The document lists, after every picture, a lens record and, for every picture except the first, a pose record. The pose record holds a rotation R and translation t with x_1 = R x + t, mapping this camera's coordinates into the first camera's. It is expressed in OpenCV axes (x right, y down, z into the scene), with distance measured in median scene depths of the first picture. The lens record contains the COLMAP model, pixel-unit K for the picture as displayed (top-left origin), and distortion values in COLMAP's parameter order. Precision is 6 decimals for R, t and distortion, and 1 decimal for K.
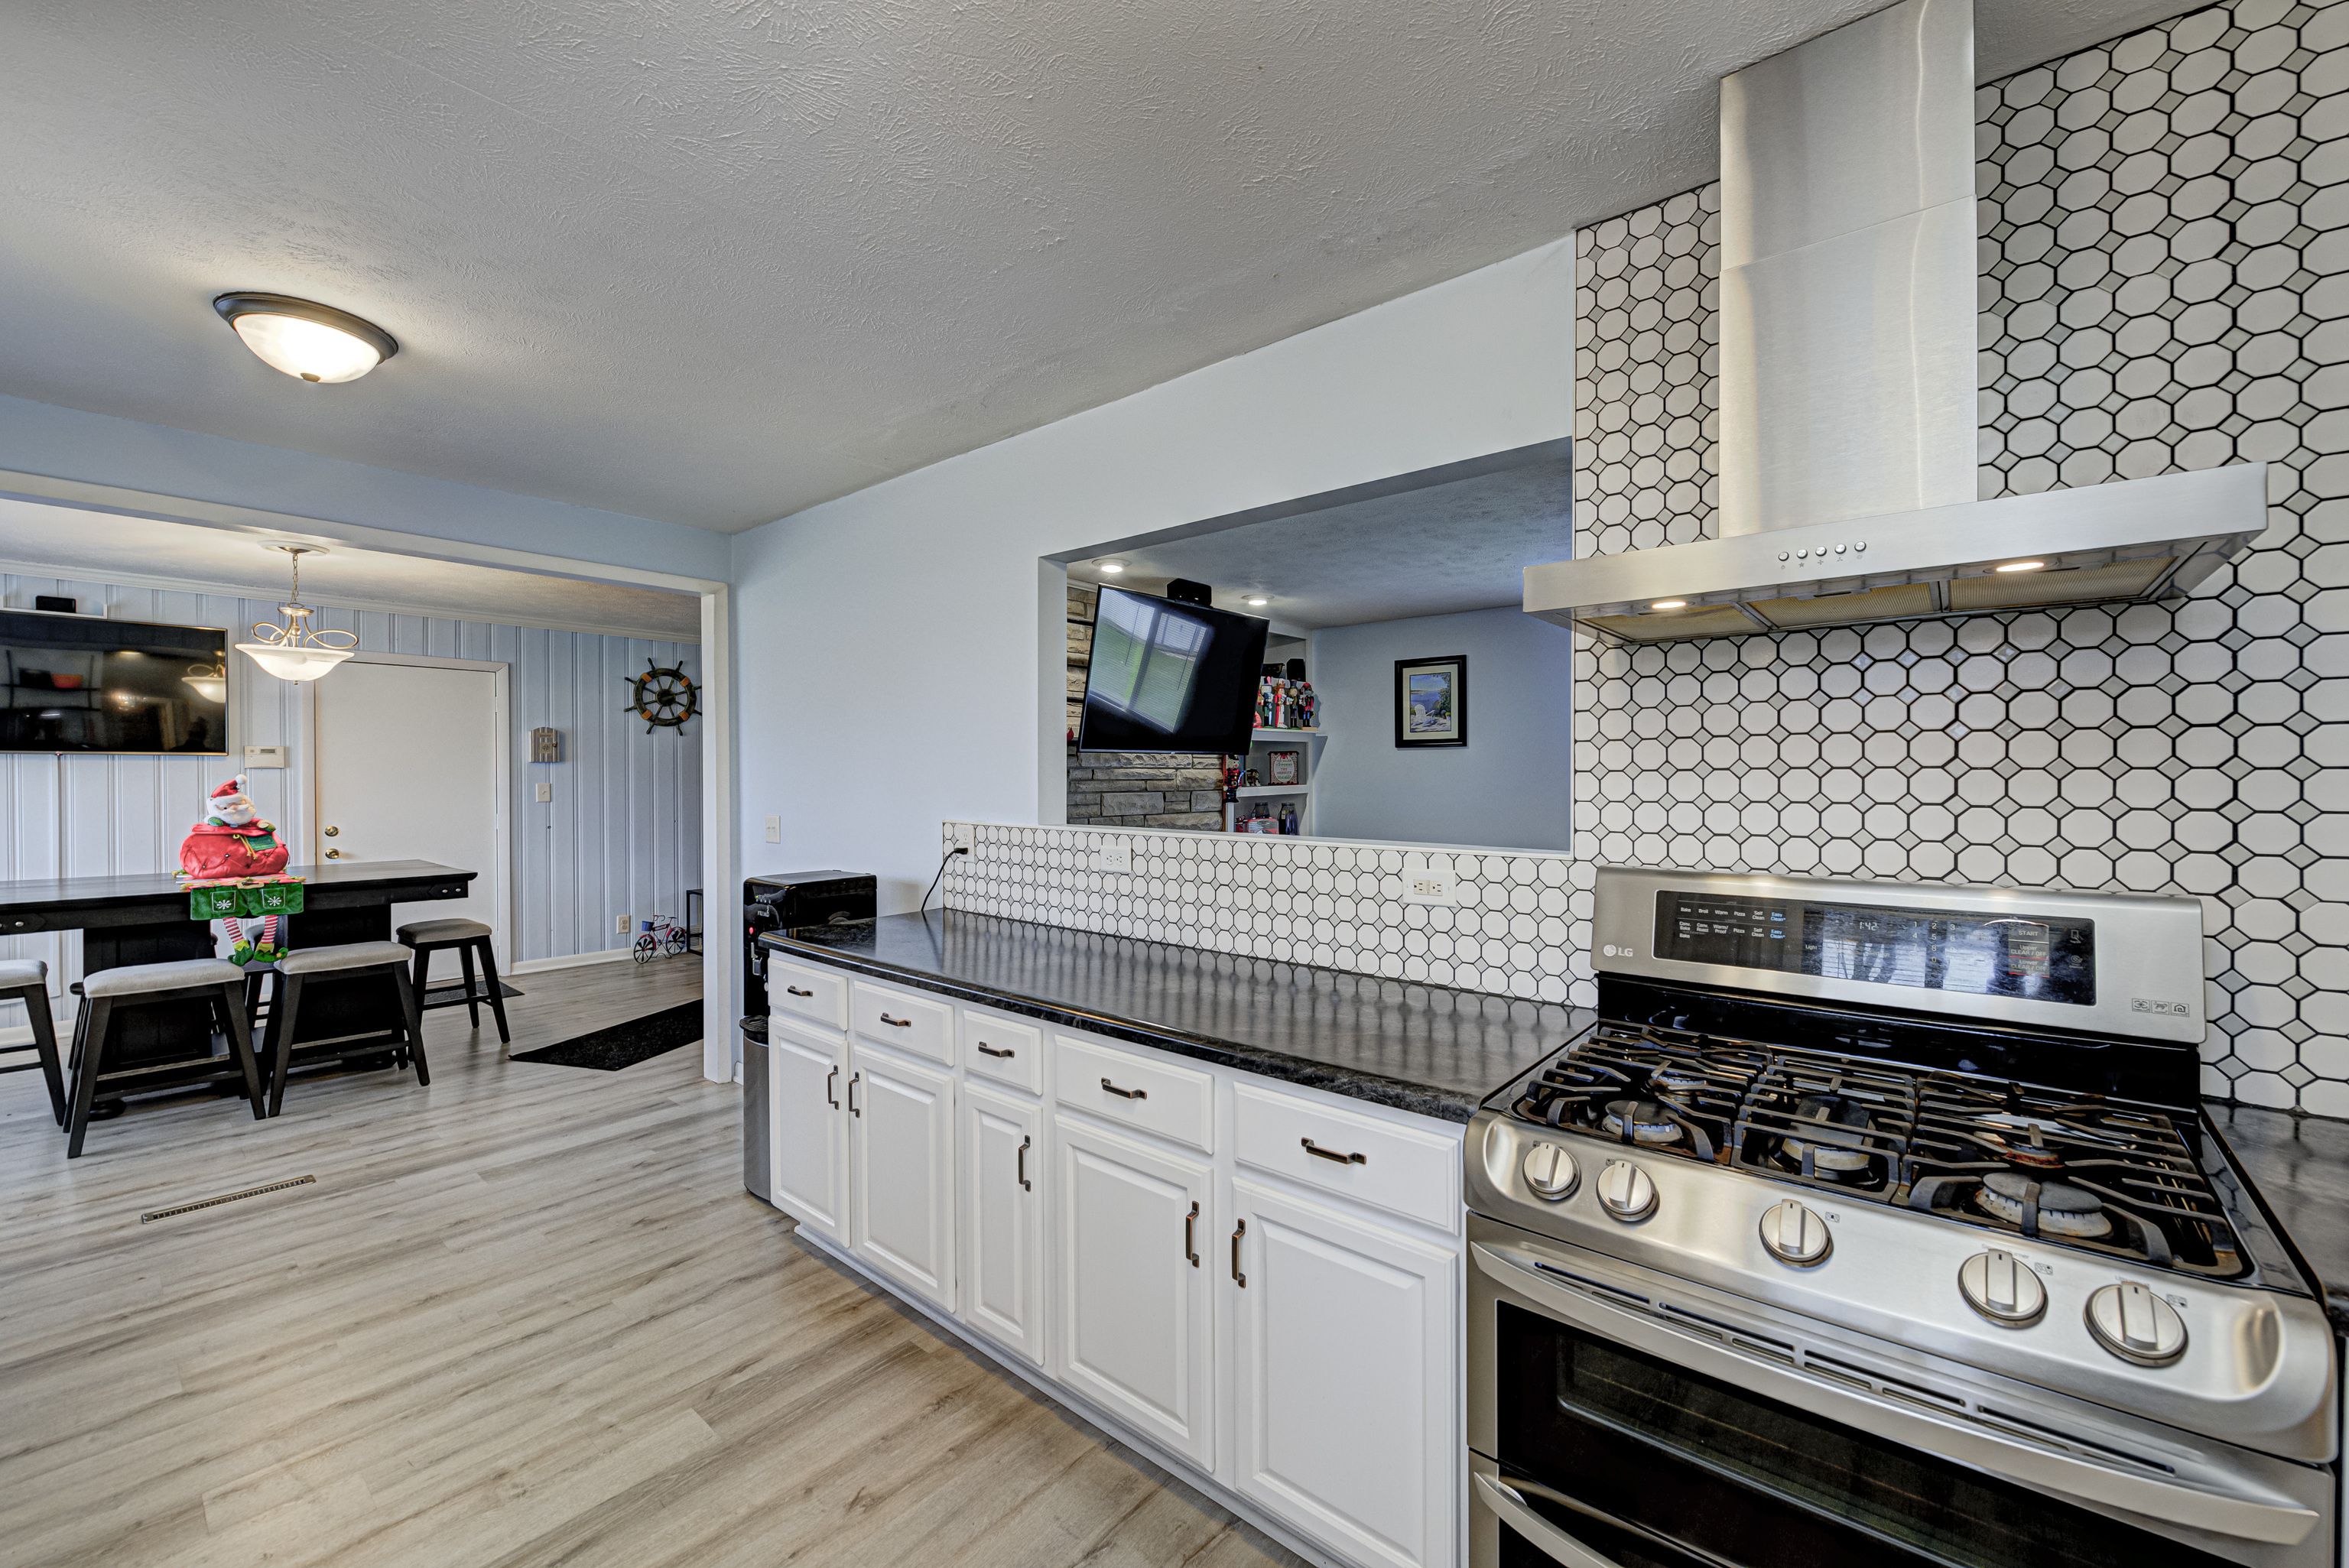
lens RADIAL K [[931.5, 0, 1170.4], [0, 931.5, 777.2], [0, 0, 1]] dist [-0.003310, -0.000451]
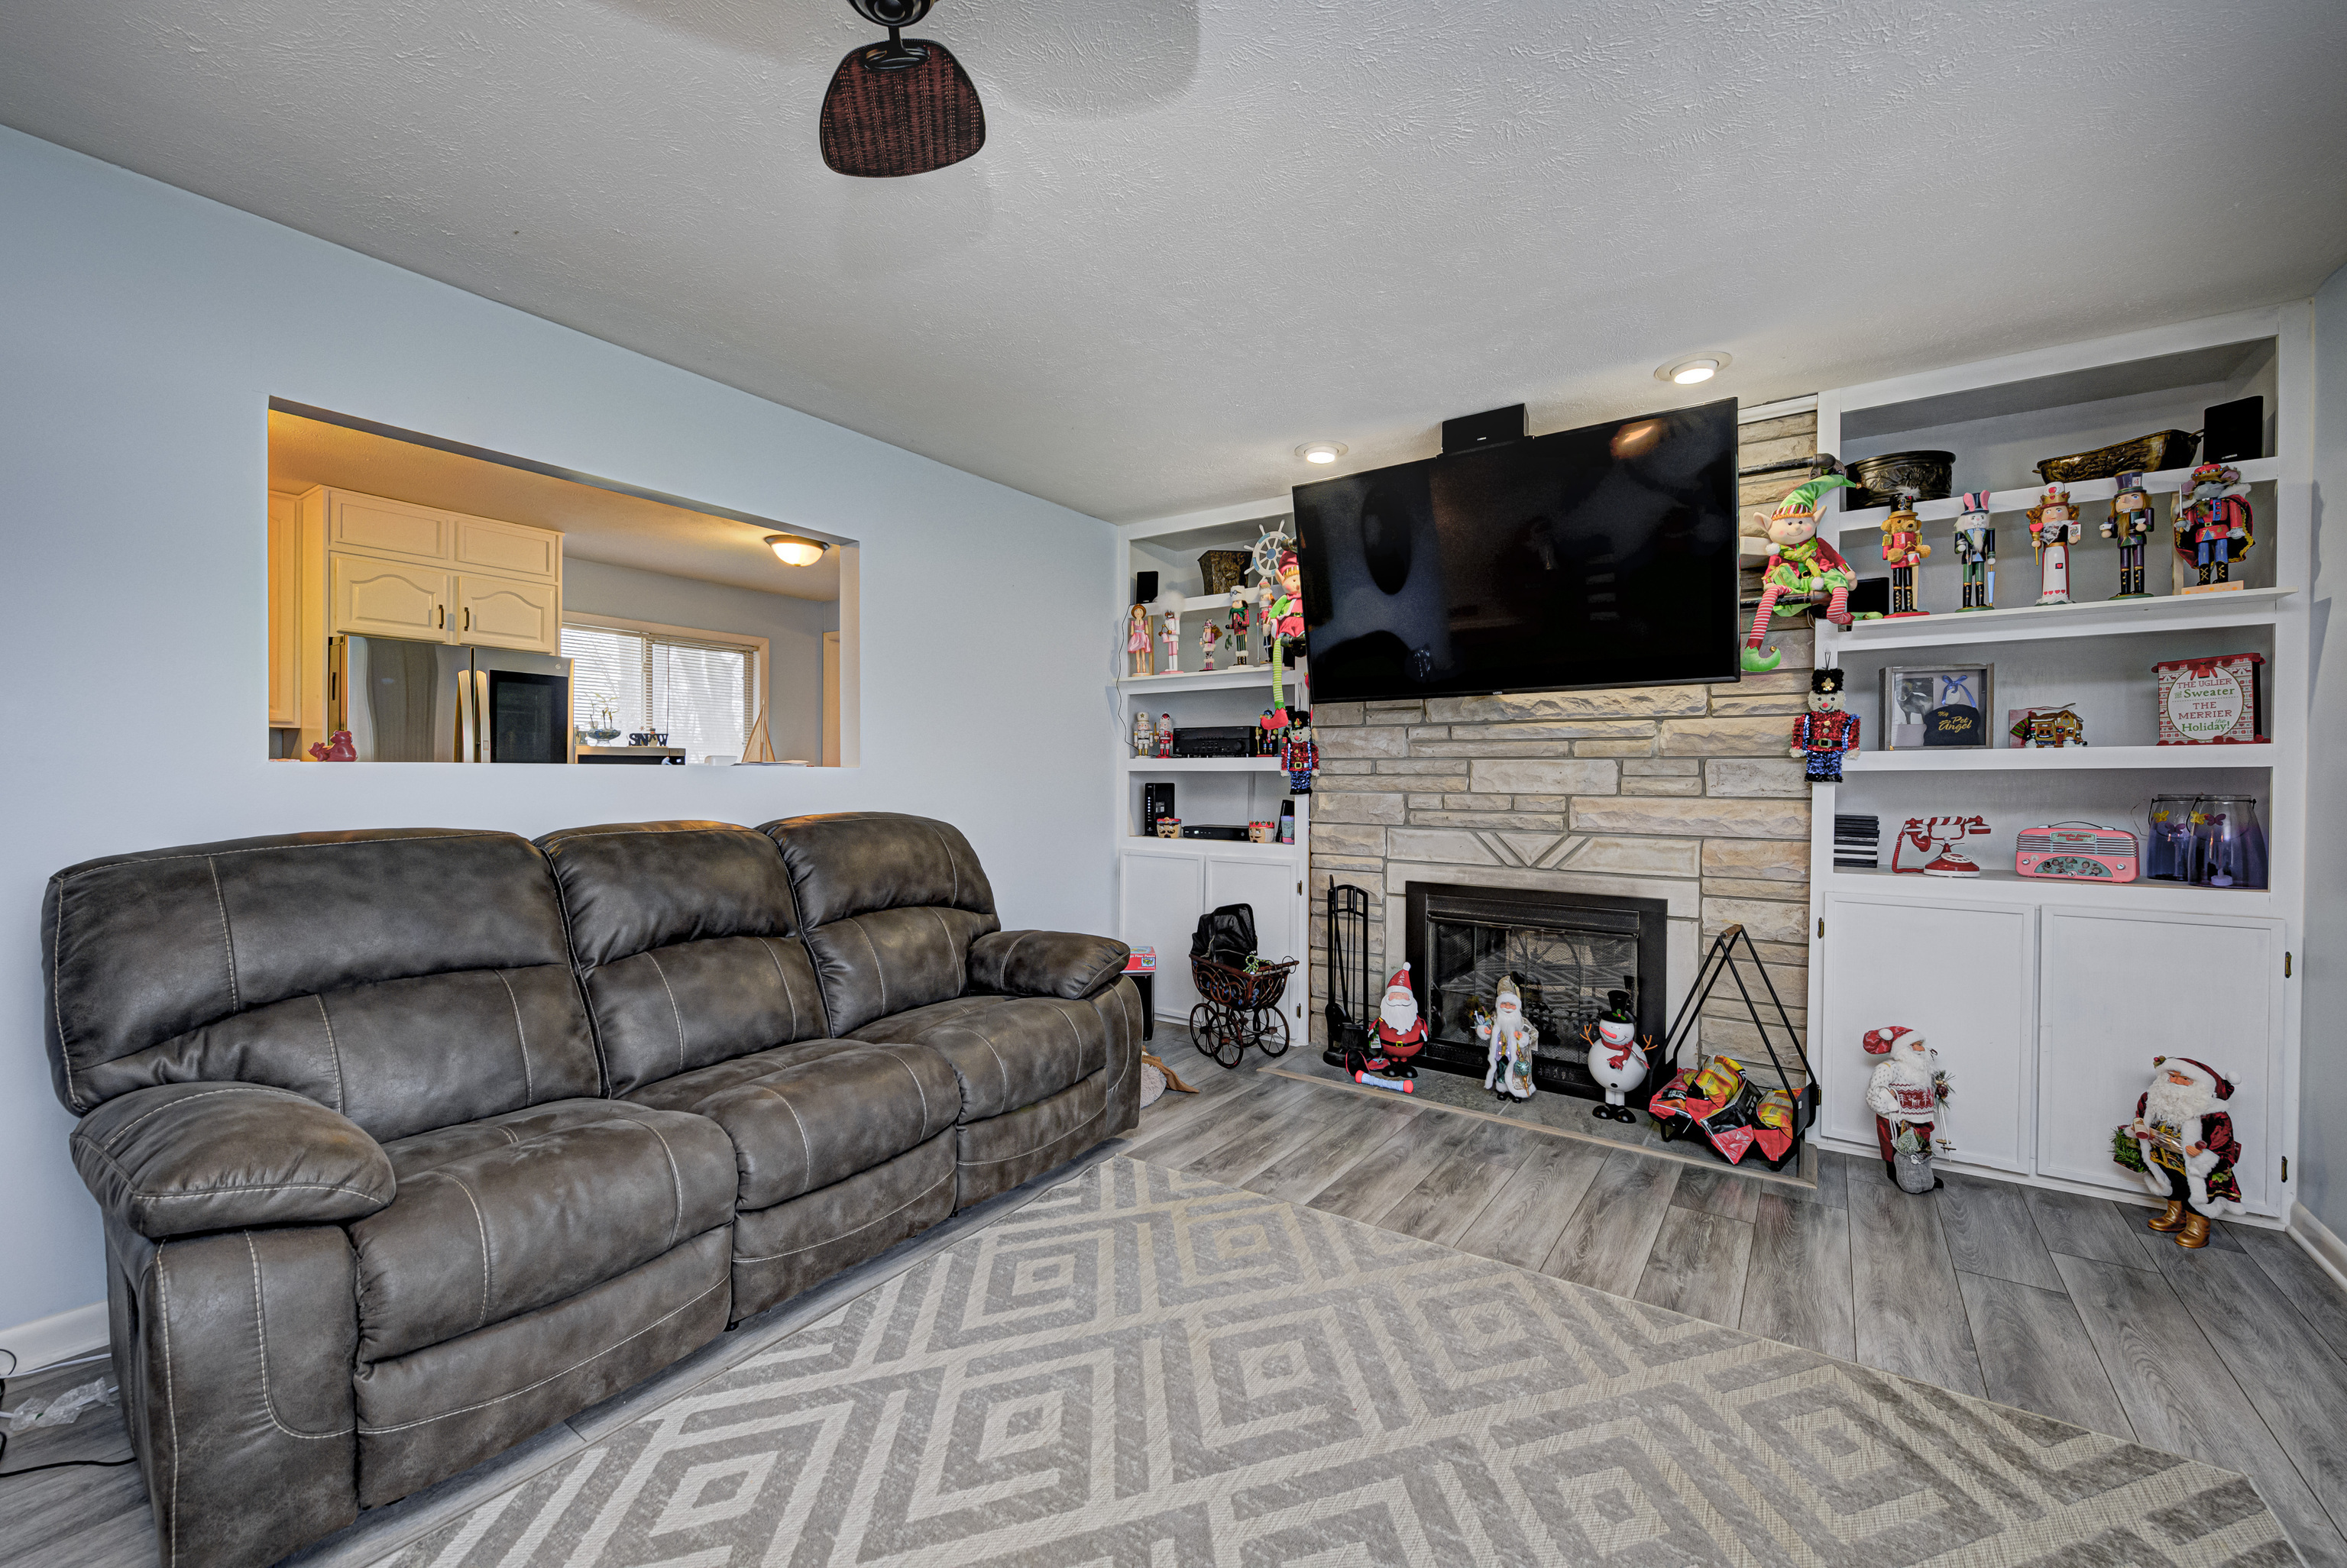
lens RADIAL K [[930.6, 0, 1169.0], [0, 930.6, 777.9], [0, 0, 1]] dist [-0.003310, -0.000451]
pose [[0.074850, 0.009466, -0.997150, 0.521049], [-0.004427, 0.999948, 0.009160, 0.021890], [0.997185, 0.003729, 0.074888, 0.625300]]
